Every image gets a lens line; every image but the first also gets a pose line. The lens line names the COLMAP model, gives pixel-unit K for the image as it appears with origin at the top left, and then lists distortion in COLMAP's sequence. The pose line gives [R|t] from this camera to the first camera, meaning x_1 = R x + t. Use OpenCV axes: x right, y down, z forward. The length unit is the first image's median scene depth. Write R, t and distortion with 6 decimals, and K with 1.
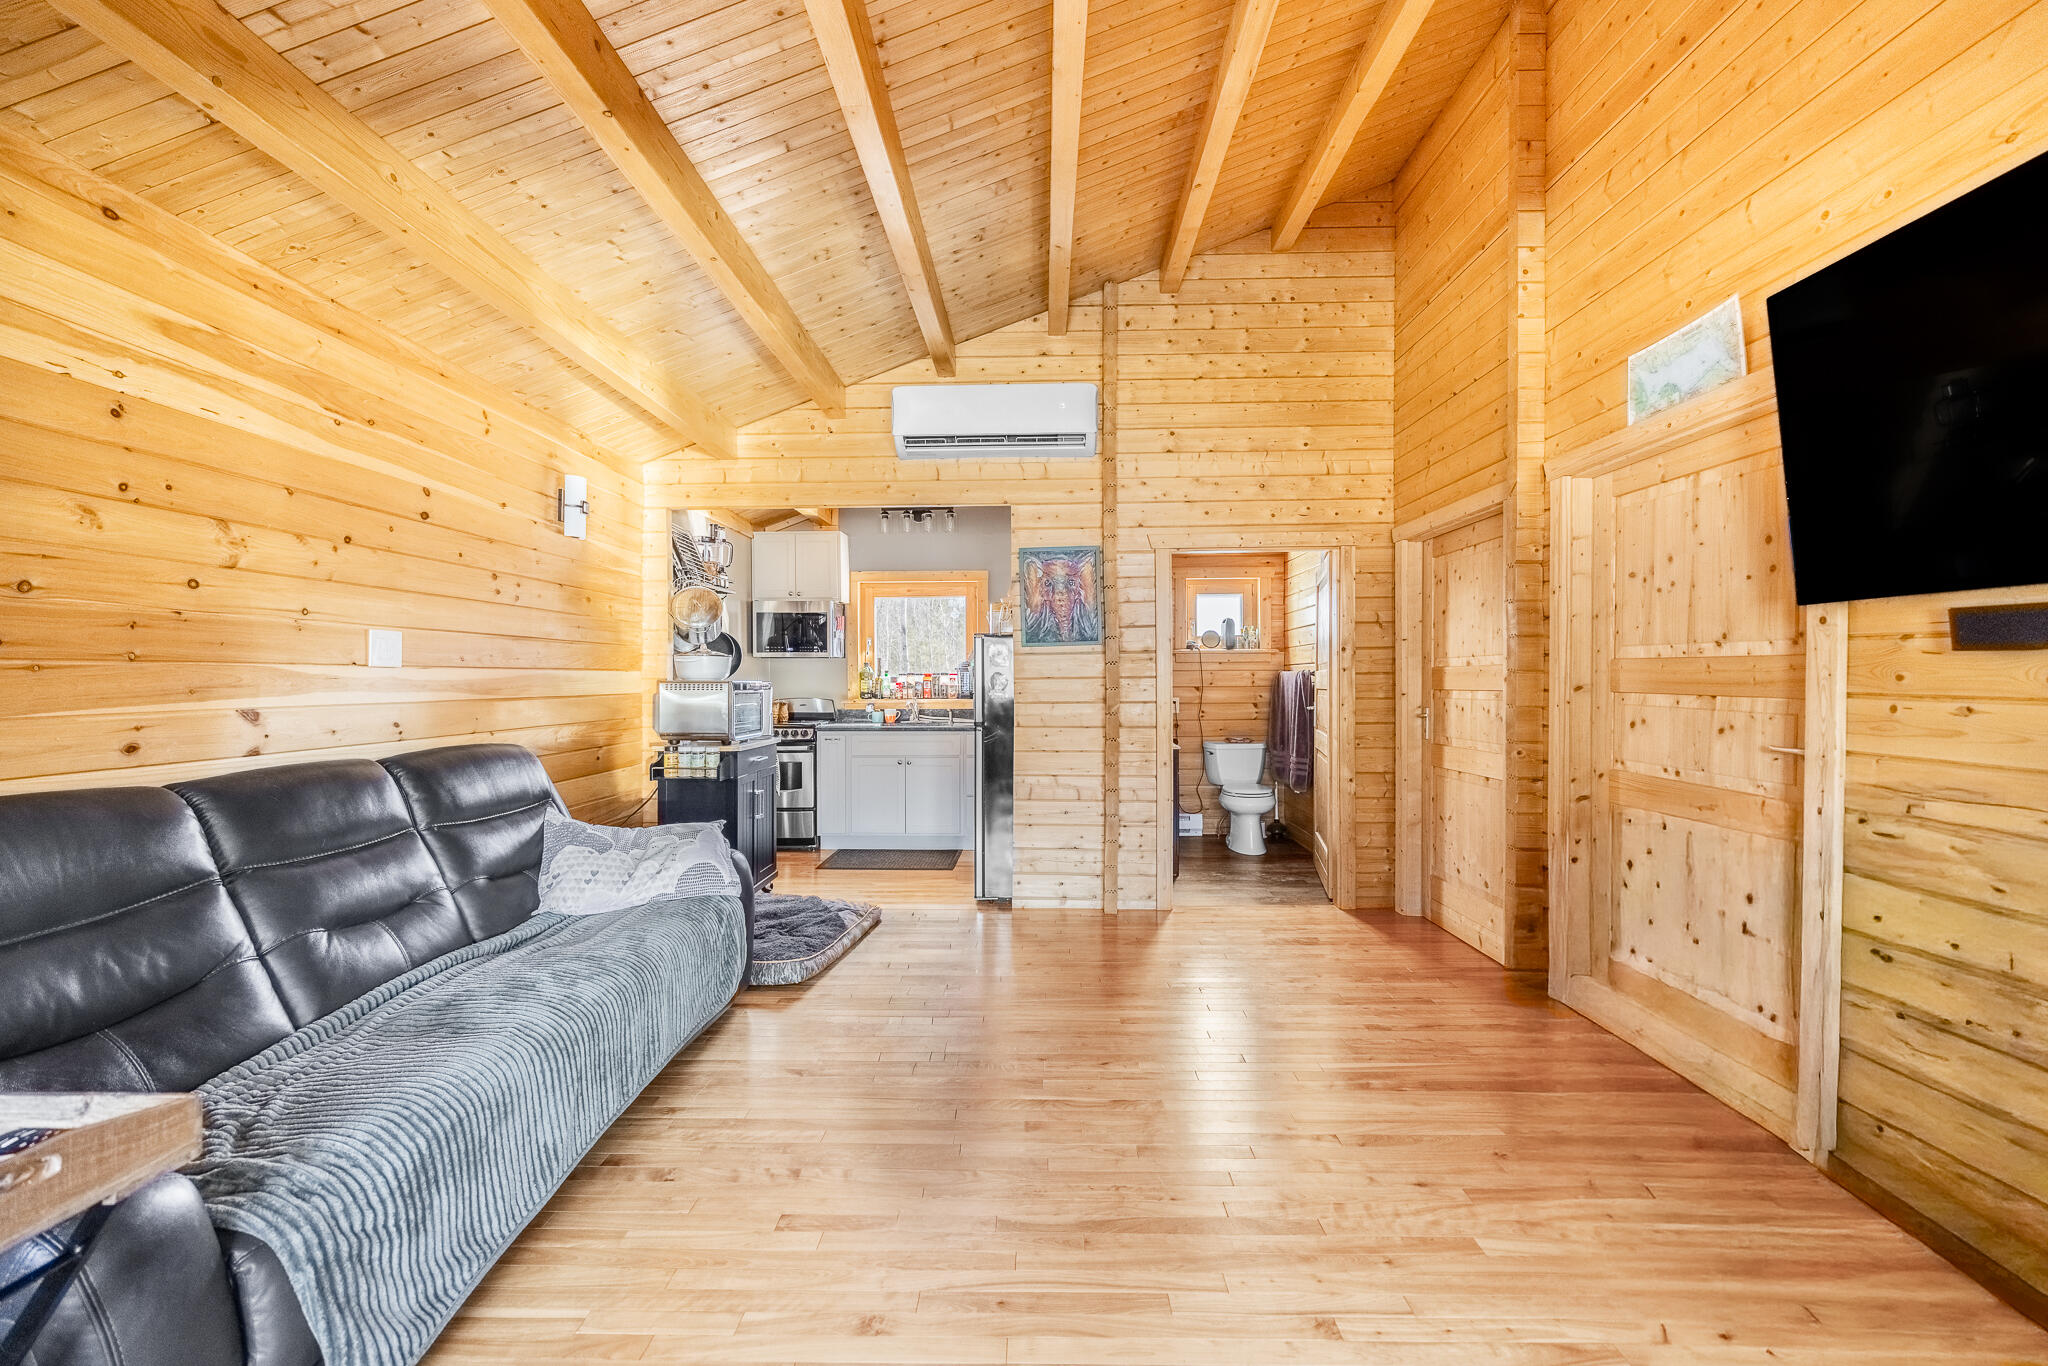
lens RADIAL K [[774.4, 0, 1025.3], [0, 774.4, 686.0], [0, 0, 1]] dist [-0.001970, -0.000127]
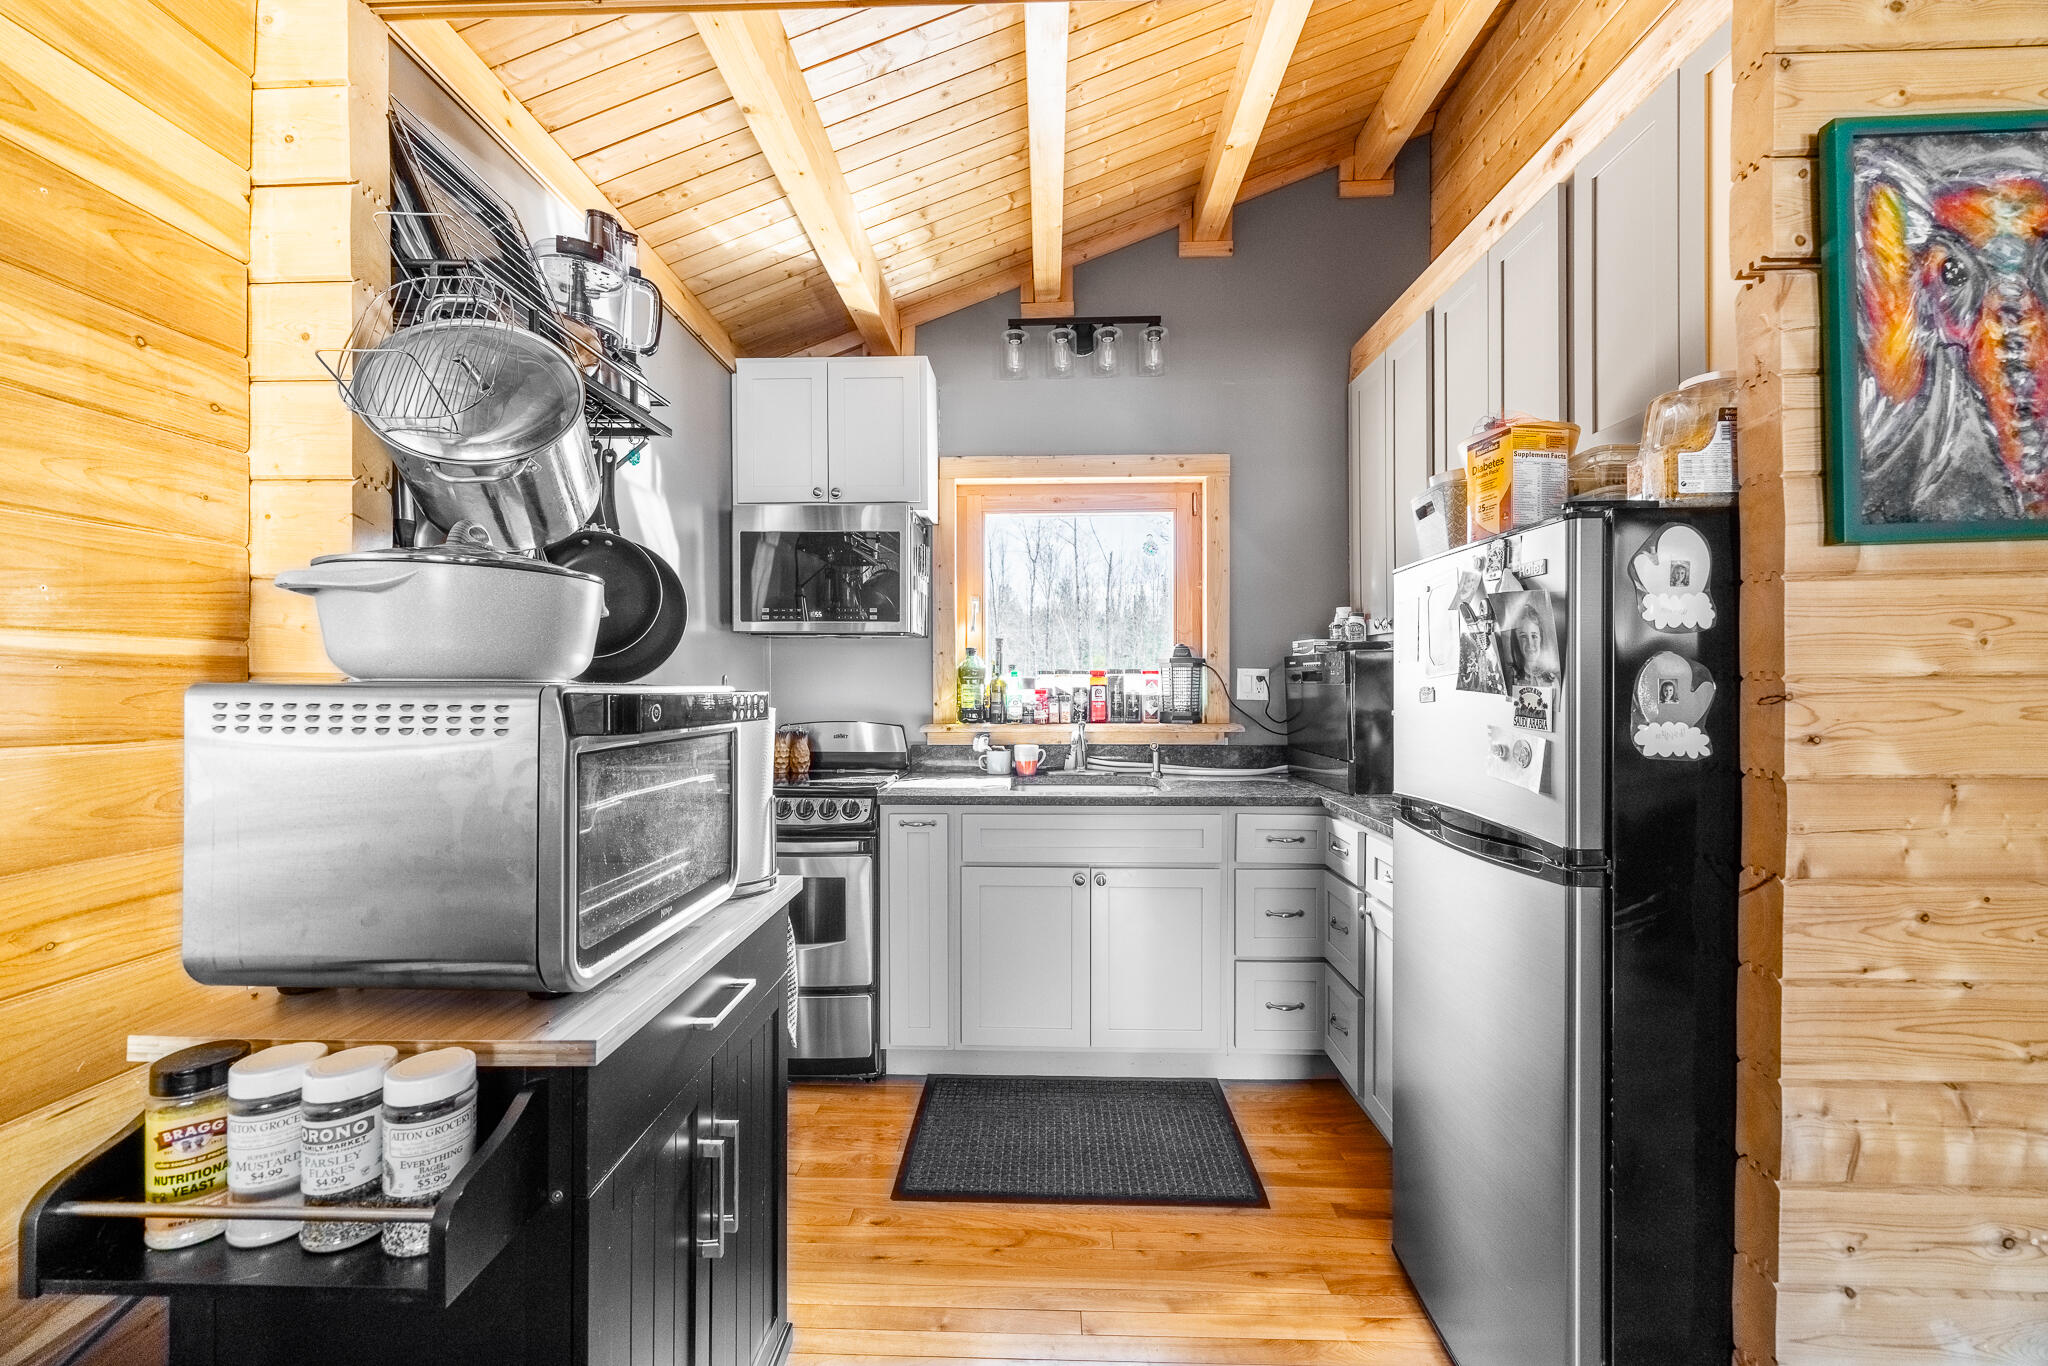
lens RADIAL K [[774.4, 0, 1022.0], [0, 774.4, 684.8], [0, 0, 1]] dist [-0.001970, -0.000127]
pose [[0.999964, 0.001683, -0.008361, -0.179194], [-0.001741, 0.999974, -0.007038, -0.003716], [0.008349, 0.007052, 0.999940, 0.549945]]
